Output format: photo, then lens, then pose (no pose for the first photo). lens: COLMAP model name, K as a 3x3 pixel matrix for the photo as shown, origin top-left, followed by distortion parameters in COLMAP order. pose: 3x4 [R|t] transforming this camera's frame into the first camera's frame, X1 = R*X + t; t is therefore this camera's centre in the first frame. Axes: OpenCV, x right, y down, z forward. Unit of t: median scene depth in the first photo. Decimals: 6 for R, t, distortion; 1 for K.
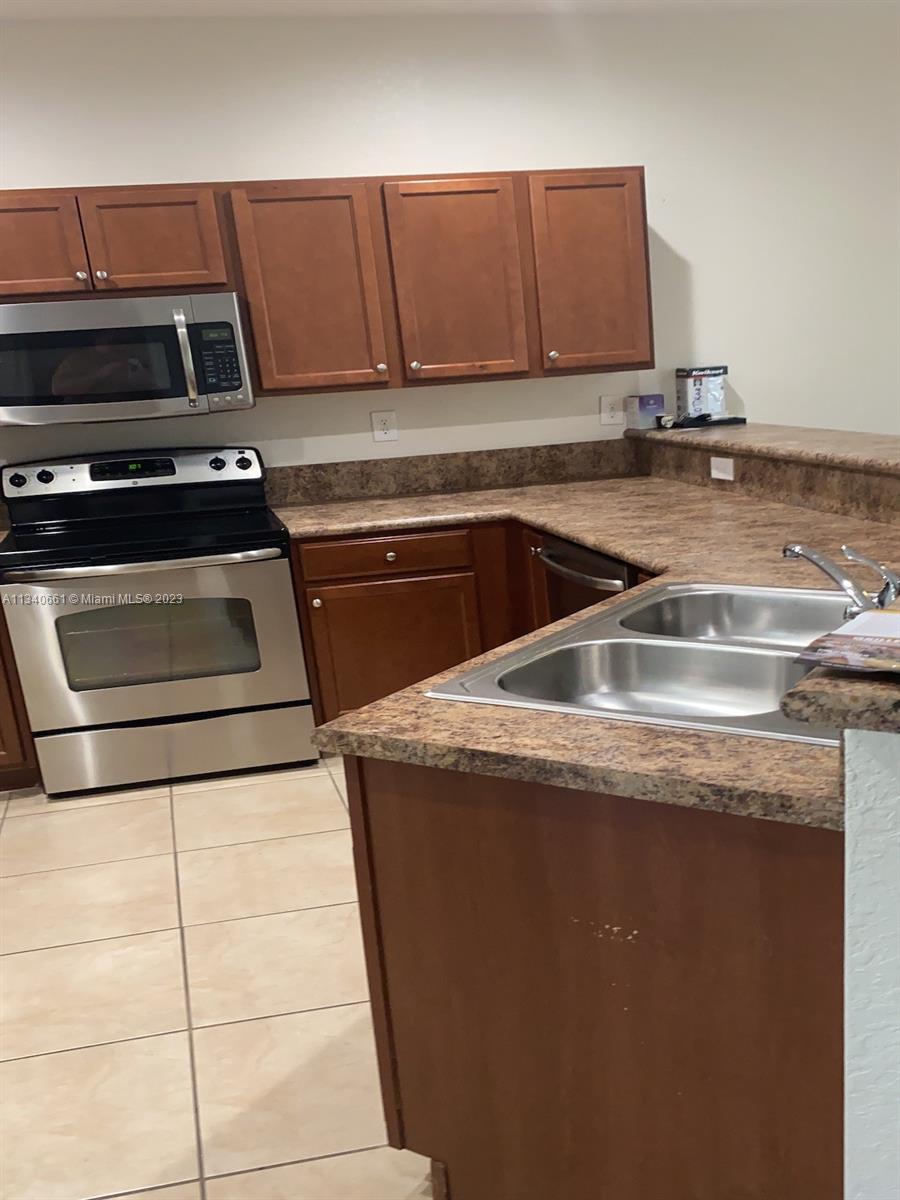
lens RADIAL K [[1032.0, 0, 300.5], [0, 1032.0, 624.1], [0, 0, 1]] dist [0.074553, -0.001210]
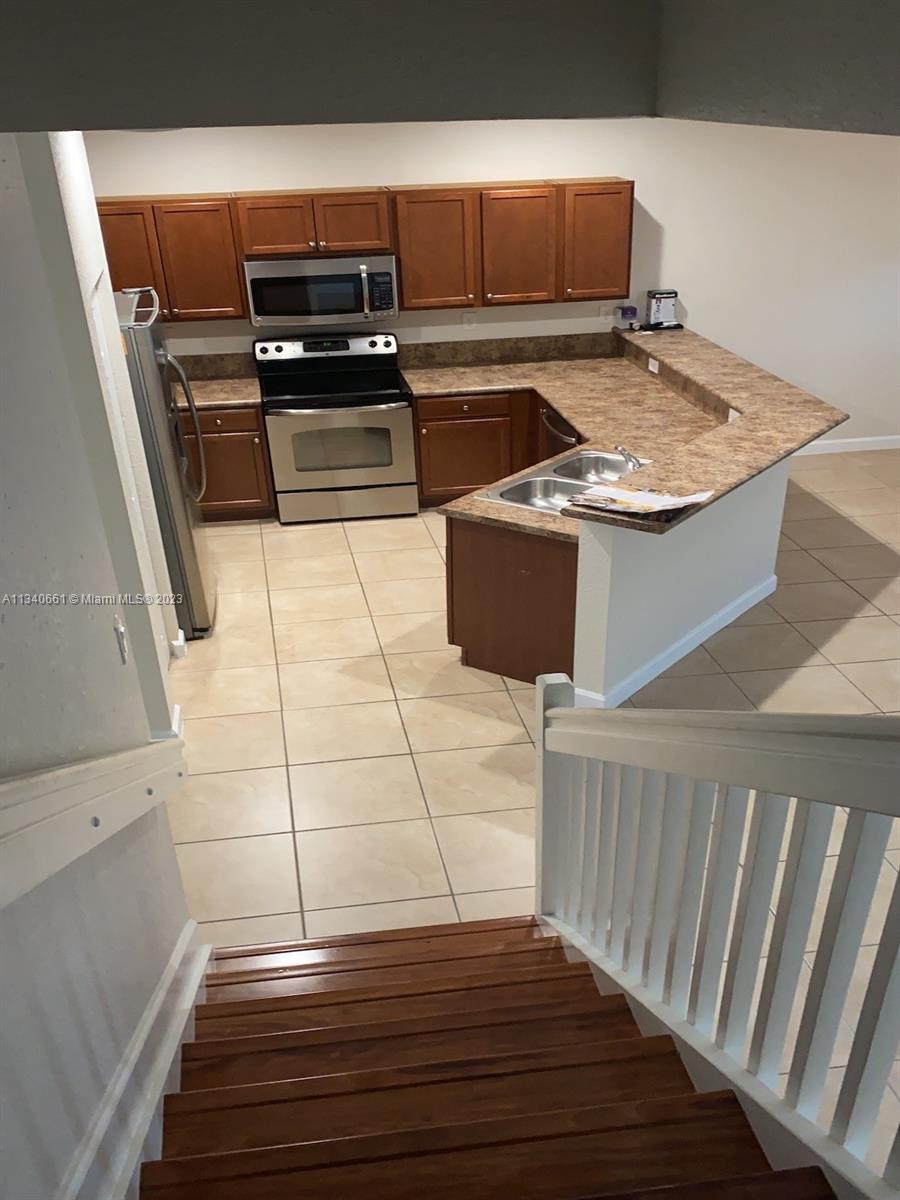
lens RADIAL K [[1032.0, 0, 300.5], [0, 1032.0, 624.1], [0, 0, 1]] dist [0.074553, -0.001210]
pose [[0.996982, 0.065180, -0.042173, -0.104032], [-0.052816, 0.967604, 0.246887, -0.131029], [0.056899, -0.243915, 0.968126, -0.911329]]
